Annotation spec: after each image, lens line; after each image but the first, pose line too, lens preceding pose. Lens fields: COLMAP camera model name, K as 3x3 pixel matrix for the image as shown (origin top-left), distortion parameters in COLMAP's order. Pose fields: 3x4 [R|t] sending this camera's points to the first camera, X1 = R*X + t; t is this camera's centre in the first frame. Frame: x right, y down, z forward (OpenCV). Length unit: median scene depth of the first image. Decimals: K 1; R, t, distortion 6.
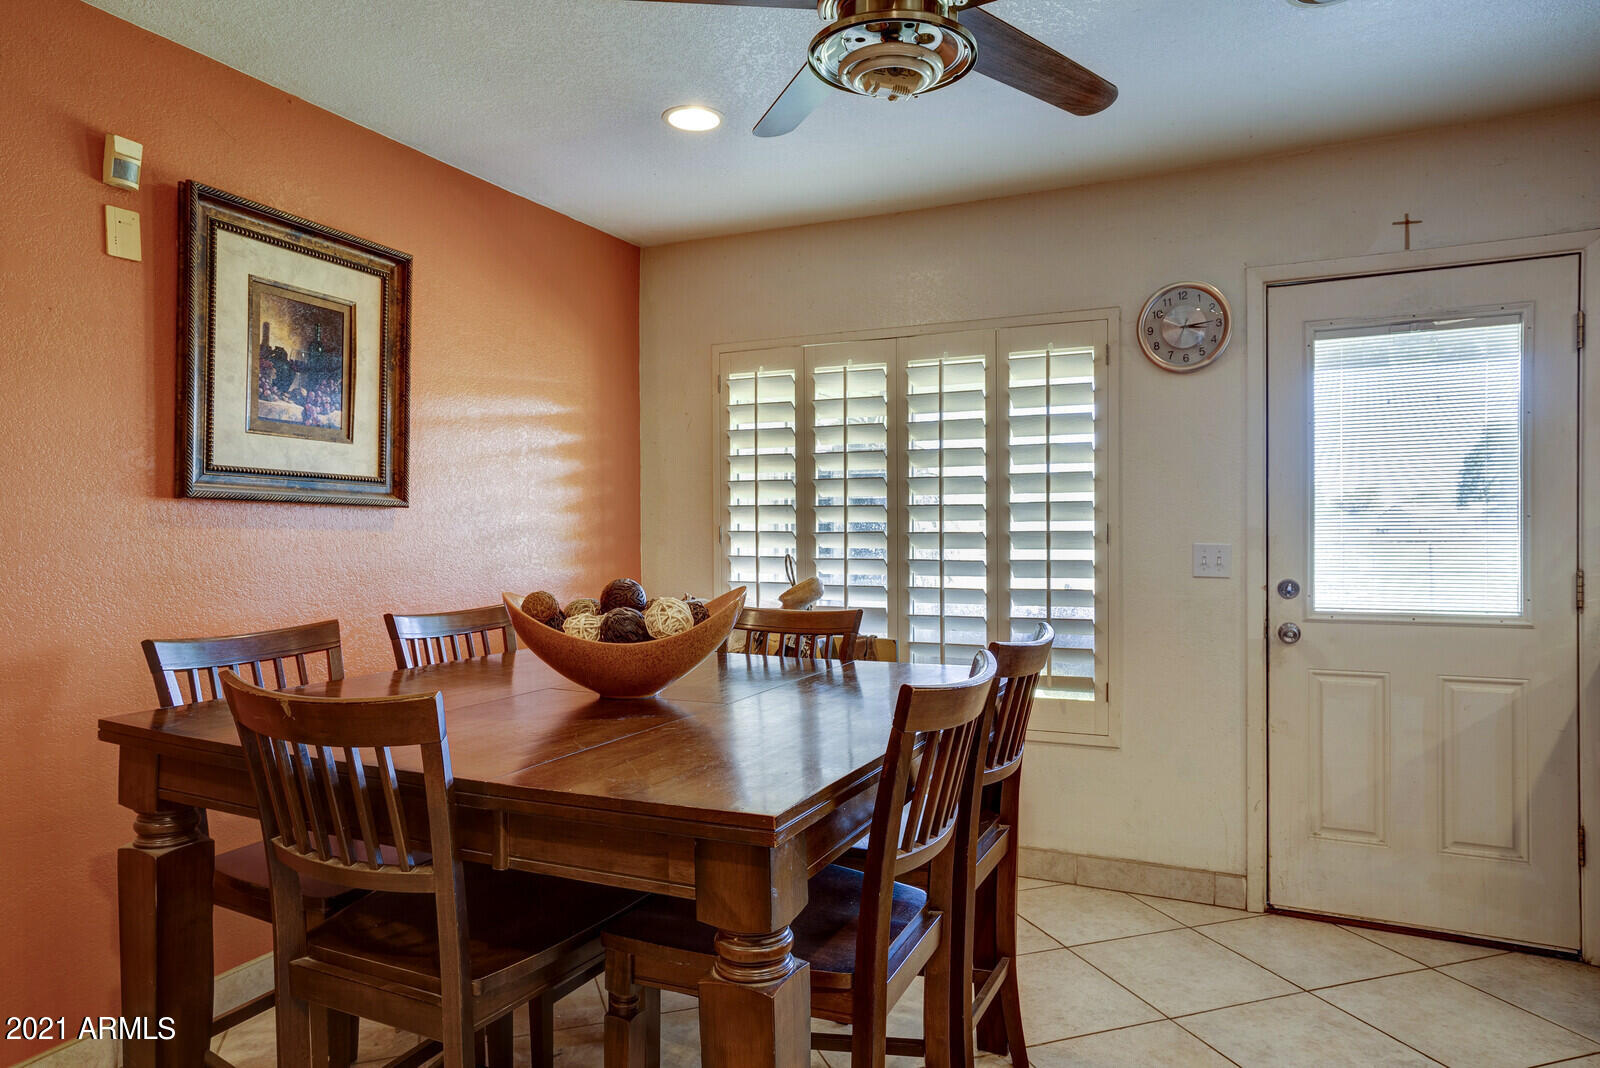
lens RADIAL K [[991.3, 0, 815.3], [0, 991.3, 539.7], [0, 0, 1]] dist [0.009384, 0.003830]
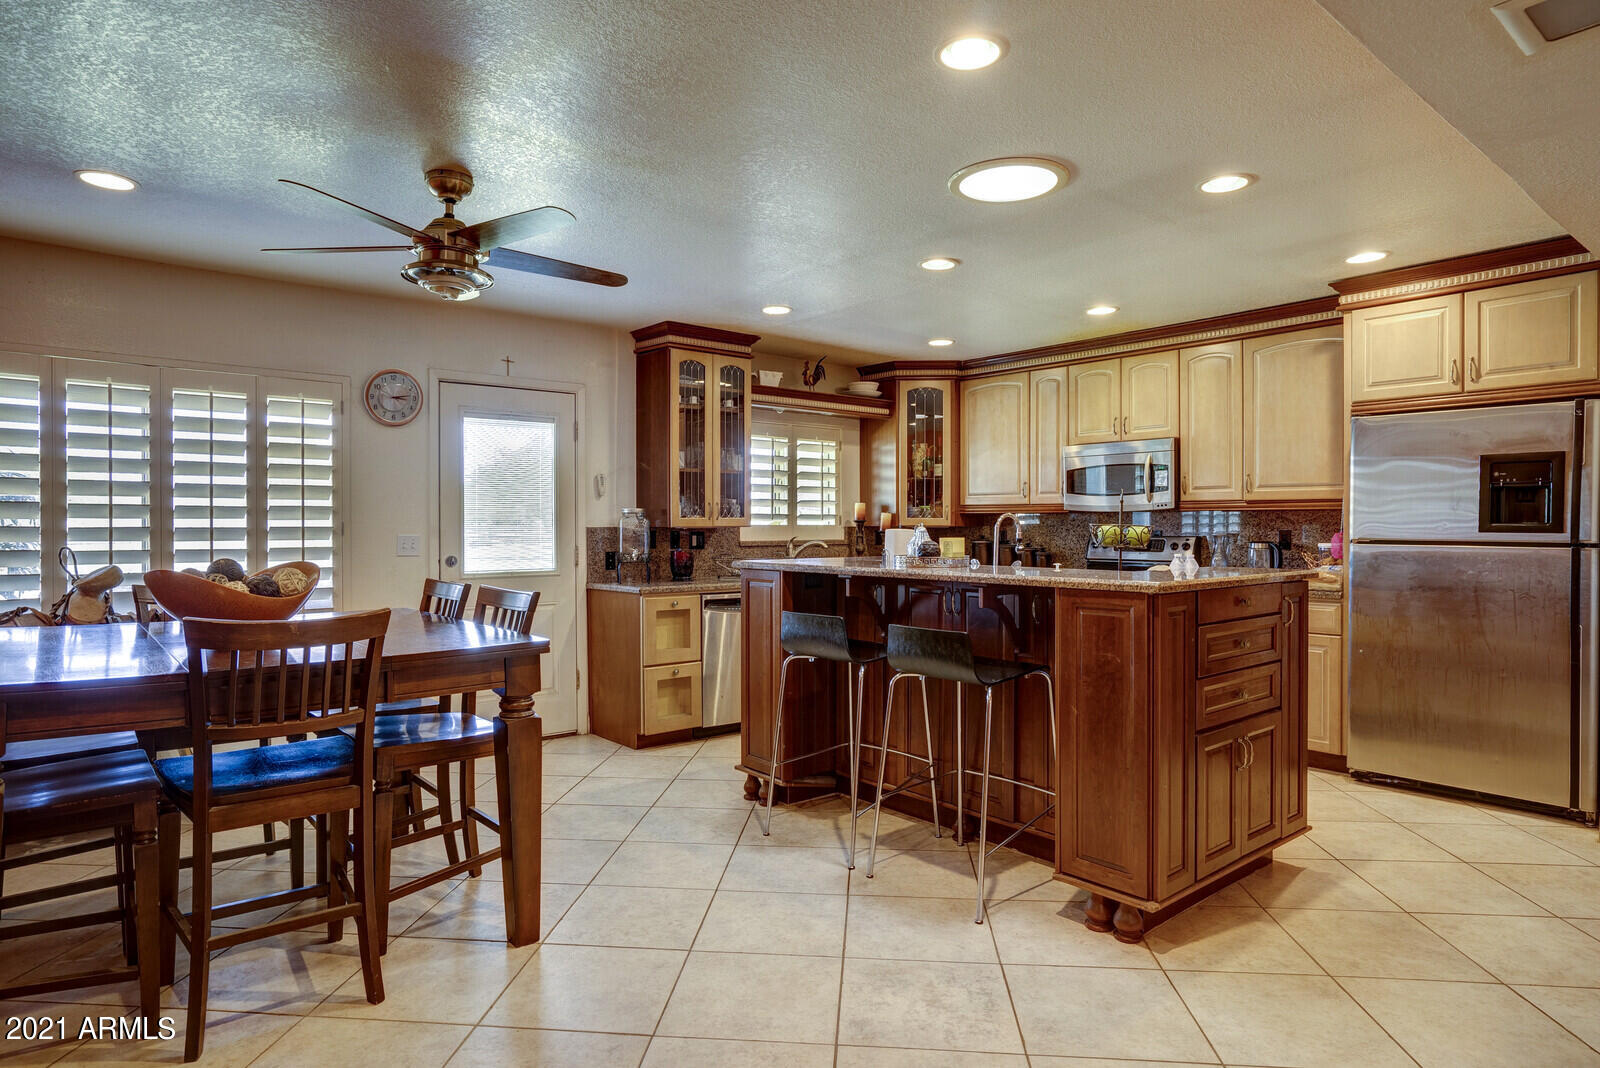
lens RADIAL K [[911.5, 0, 806.0], [0, 911.5, 532.3], [0, 0, 1]] dist [-0.033747, 0.020552]
pose [[0.419170, -0.004800, 0.907895, -0.812223], [0.006939, 0.999974, 0.002083, 0.001299], [-0.907881, 0.005427, 0.419193, -0.241449]]
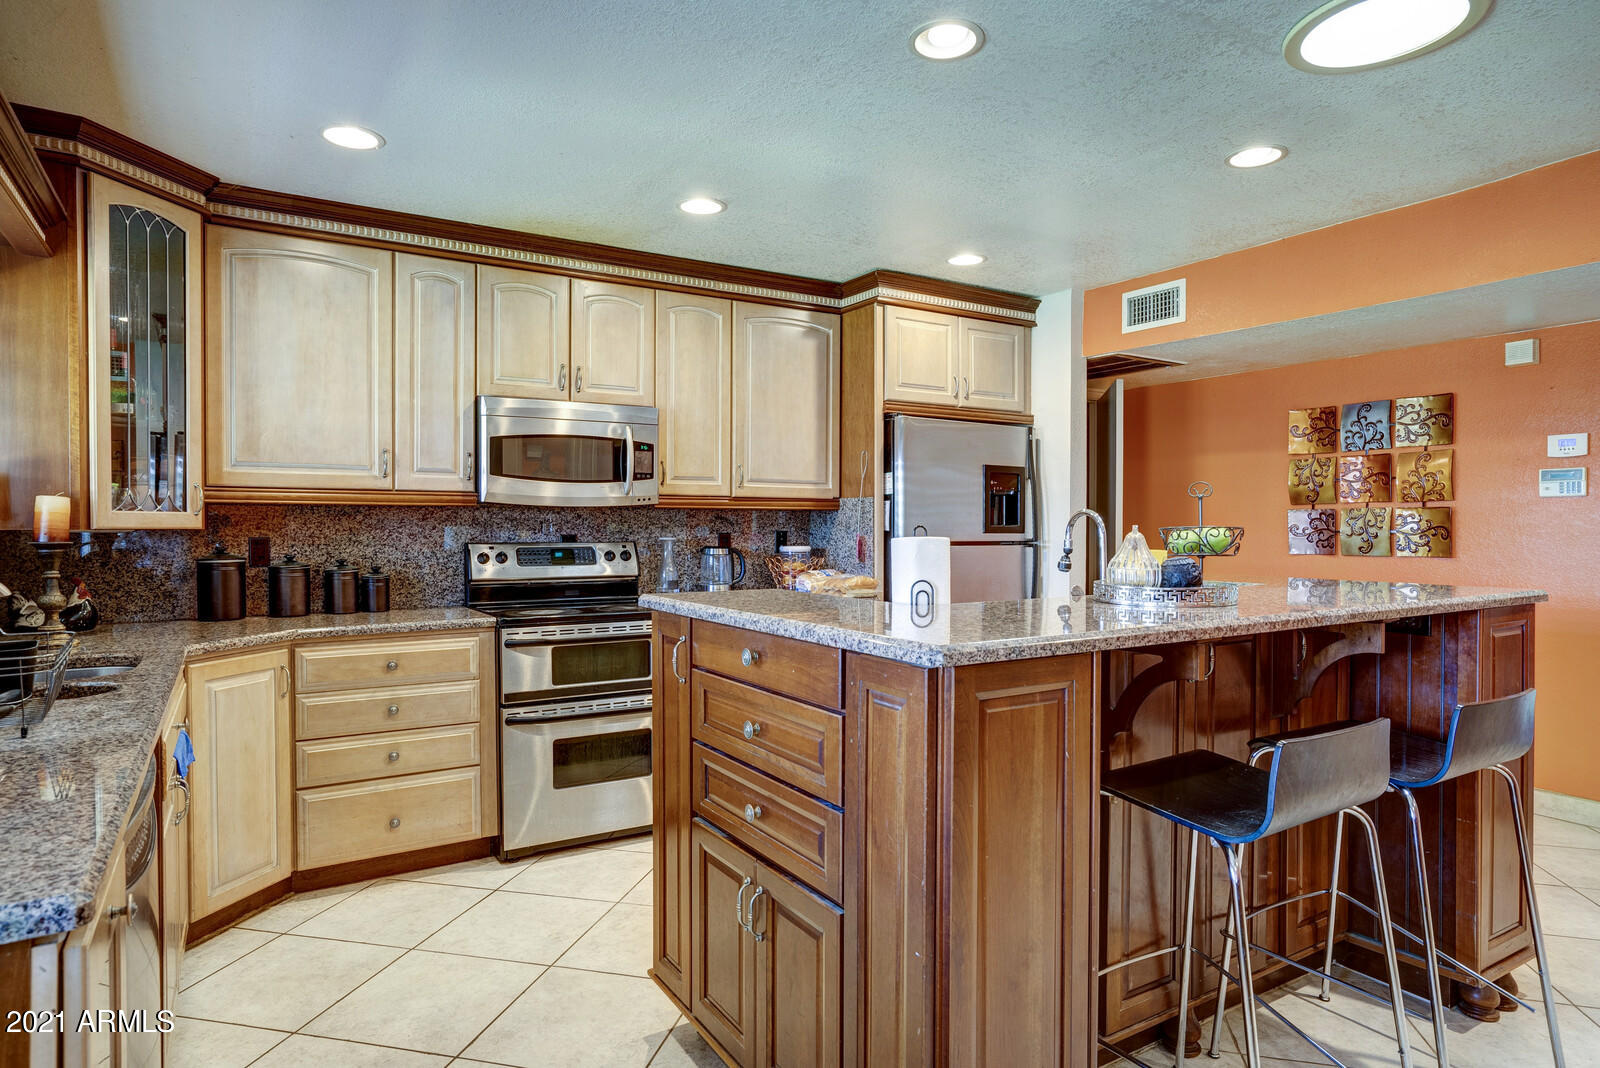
lens RADIAL K [[911.5, 0, 806.0], [0, 911.5, 525.7], [0, 0, 1]] dist [-0.033747, 0.020552]
pose [[-0.840704, -0.011557, 0.541371, 0.374783], [0.000379, 0.999759, 0.021932, -0.040314], [-0.541494, 0.018643, -0.840498, 1.003952]]
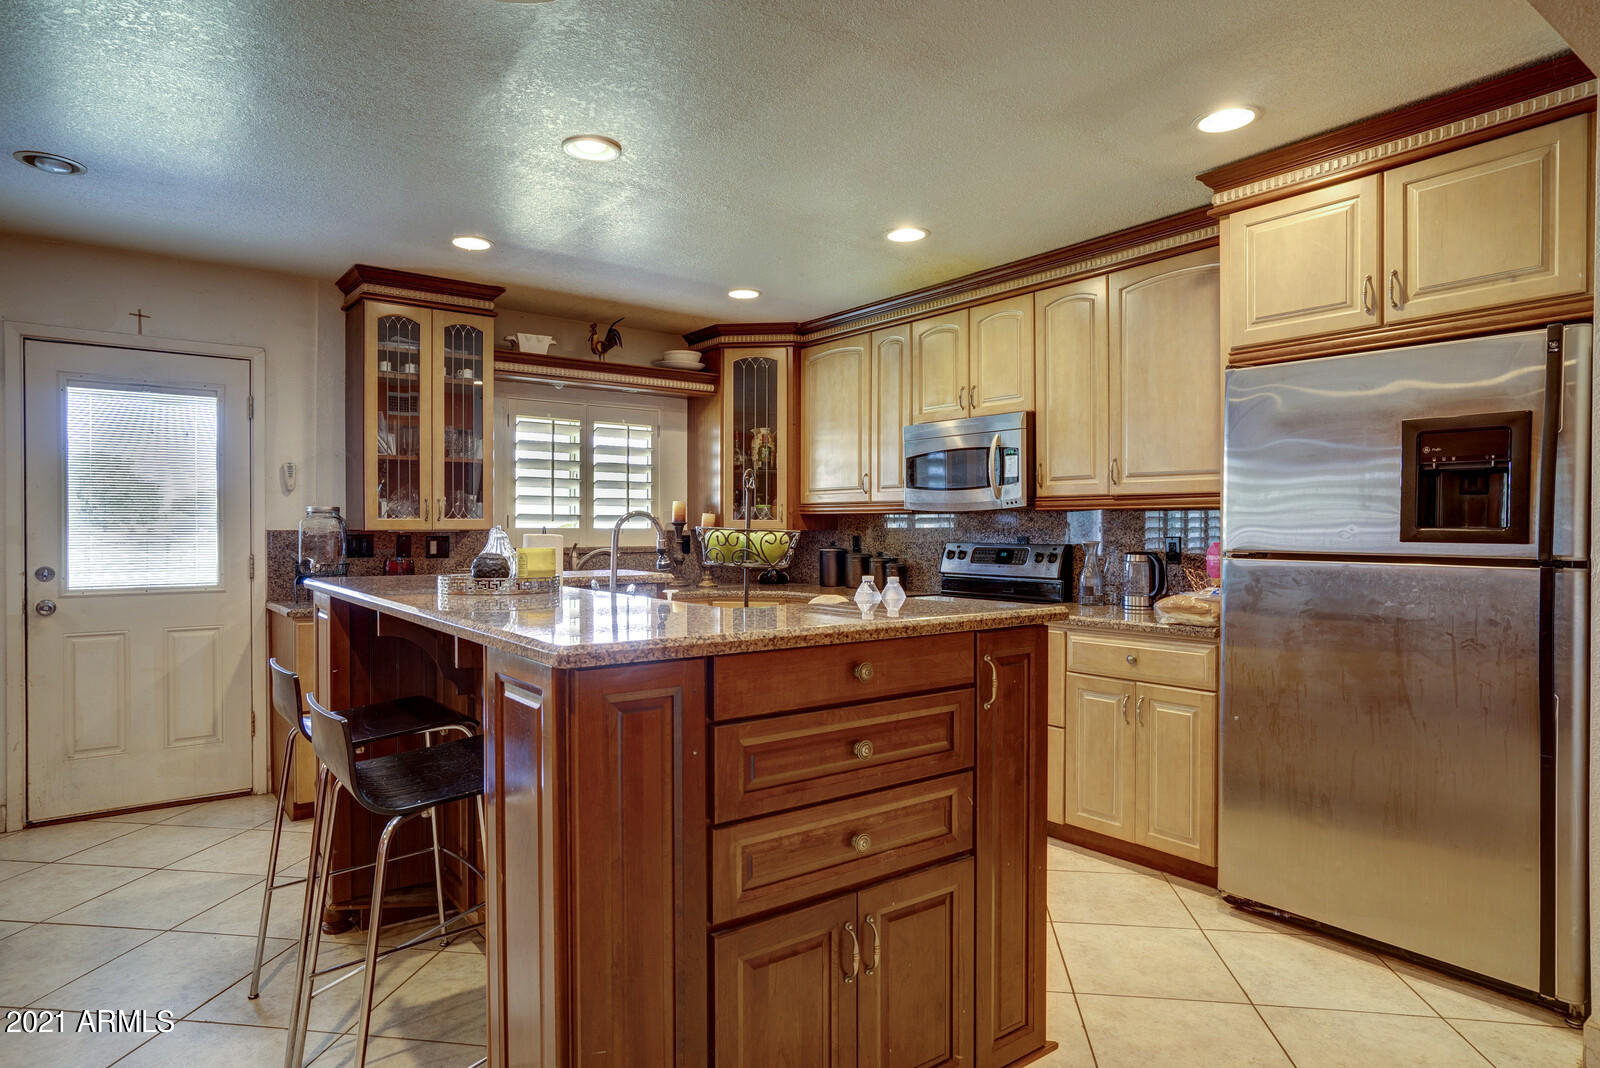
lens RADIAL K [[911.5, 0, 798.9], [0, 911.5, 531.4], [0, 0, 1]] dist [-0.033747, 0.020552]
pose [[0.468376, 0.000267, 0.883529, -0.124040], [0.004352, 0.999987, -0.002609, 0.001226], [-0.883518, 0.005067, 0.468369, -0.515031]]
